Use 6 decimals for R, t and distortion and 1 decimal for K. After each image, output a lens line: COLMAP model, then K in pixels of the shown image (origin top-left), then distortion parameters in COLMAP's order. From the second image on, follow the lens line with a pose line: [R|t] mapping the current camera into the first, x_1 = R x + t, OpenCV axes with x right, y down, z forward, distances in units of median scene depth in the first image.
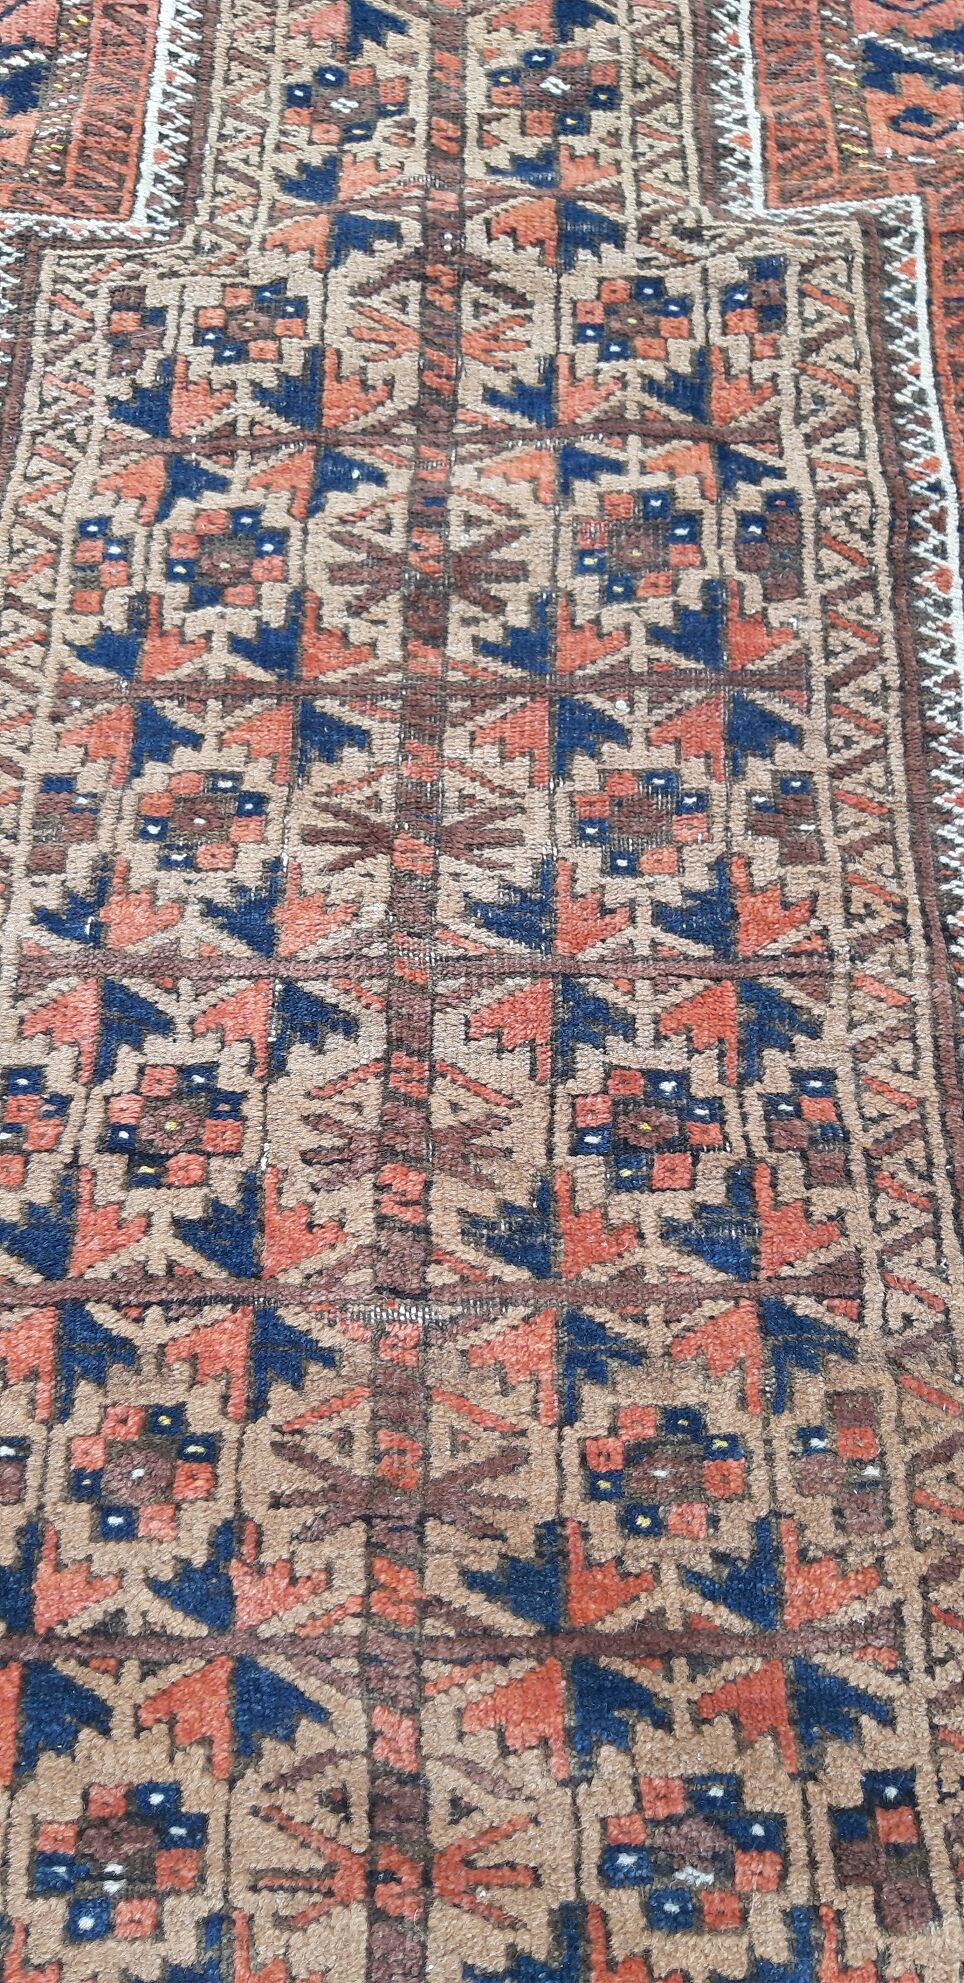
lens RADIAL K [[1555.7, 0, 482.0], [0, 1555.7, 991.5], [0, 0, 1]] dist [0.061343, -0.174246]
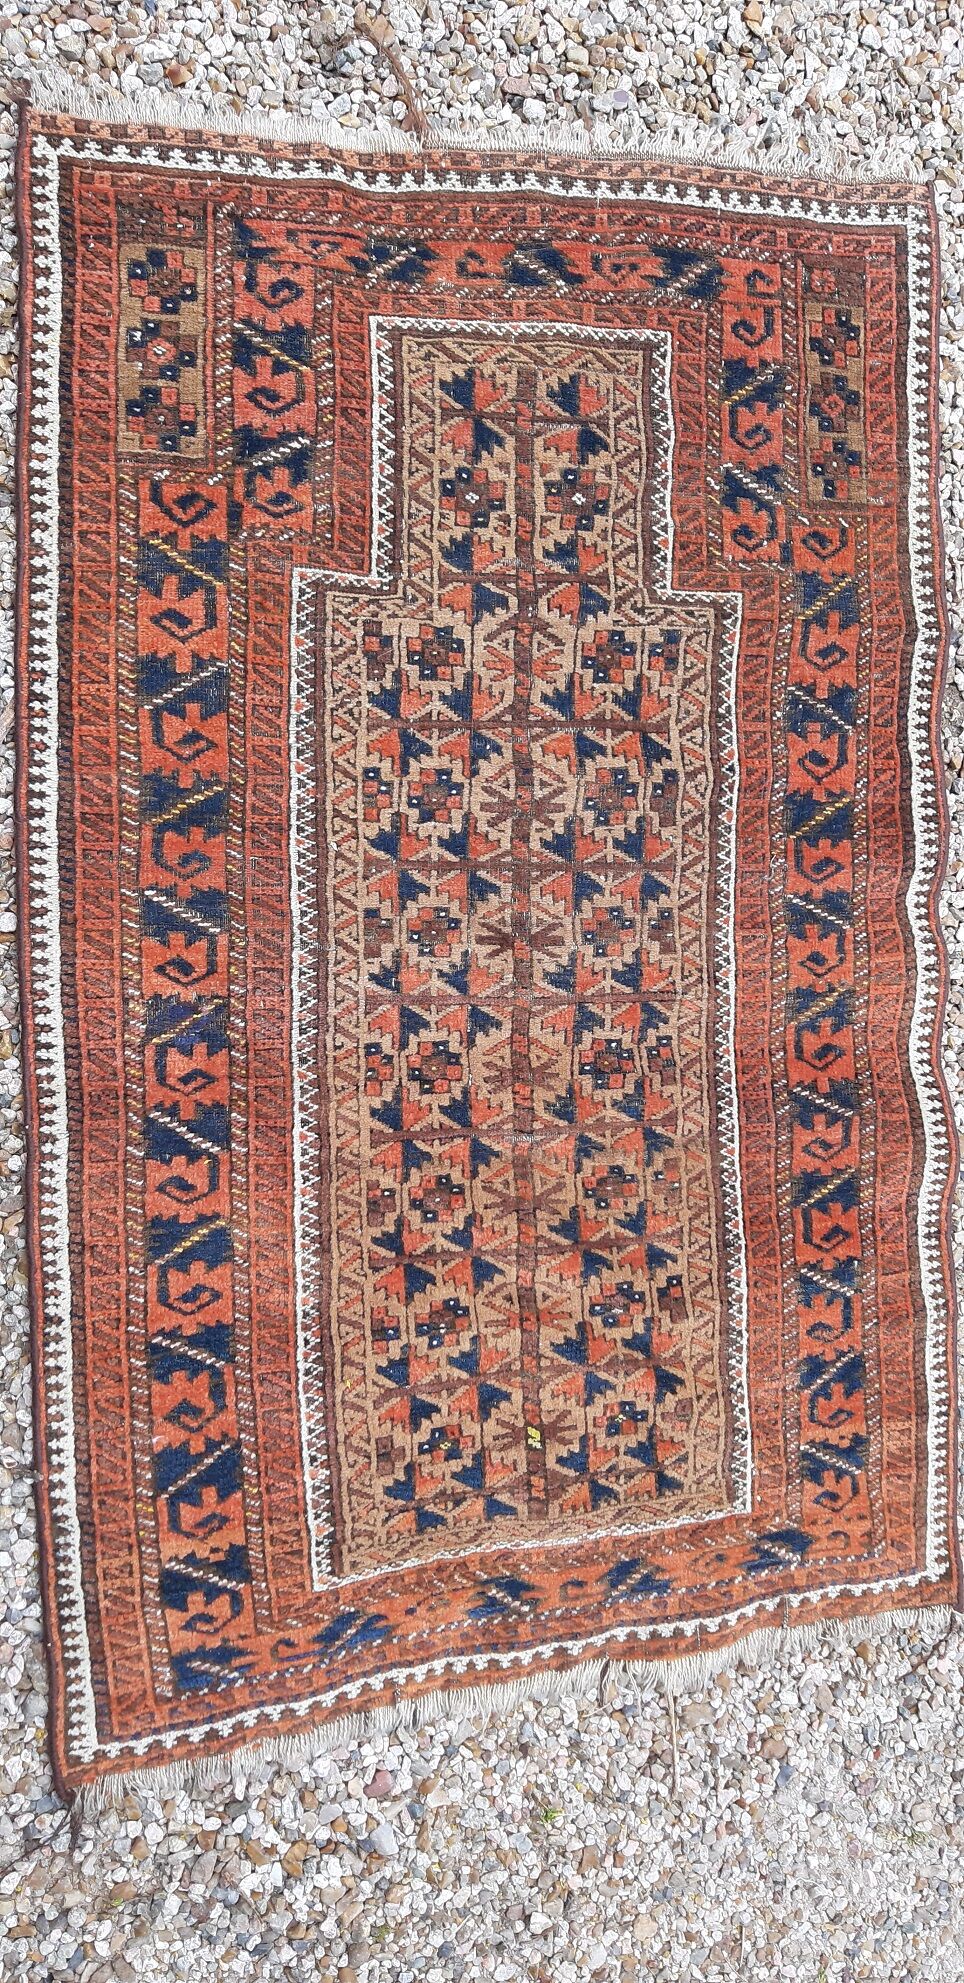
lens RADIAL K [[1555.7, 0, 482.0], [0, 1555.7, 991.5], [0, 0, 1]] dist [0.061343, -0.174246]
pose [[0.945016, -0.021203, 0.326336, -0.864732], [-0.111717, 0.916931, 0.383089, -0.917864], [-0.307350, -0.398482, 0.864146, -1.061056]]
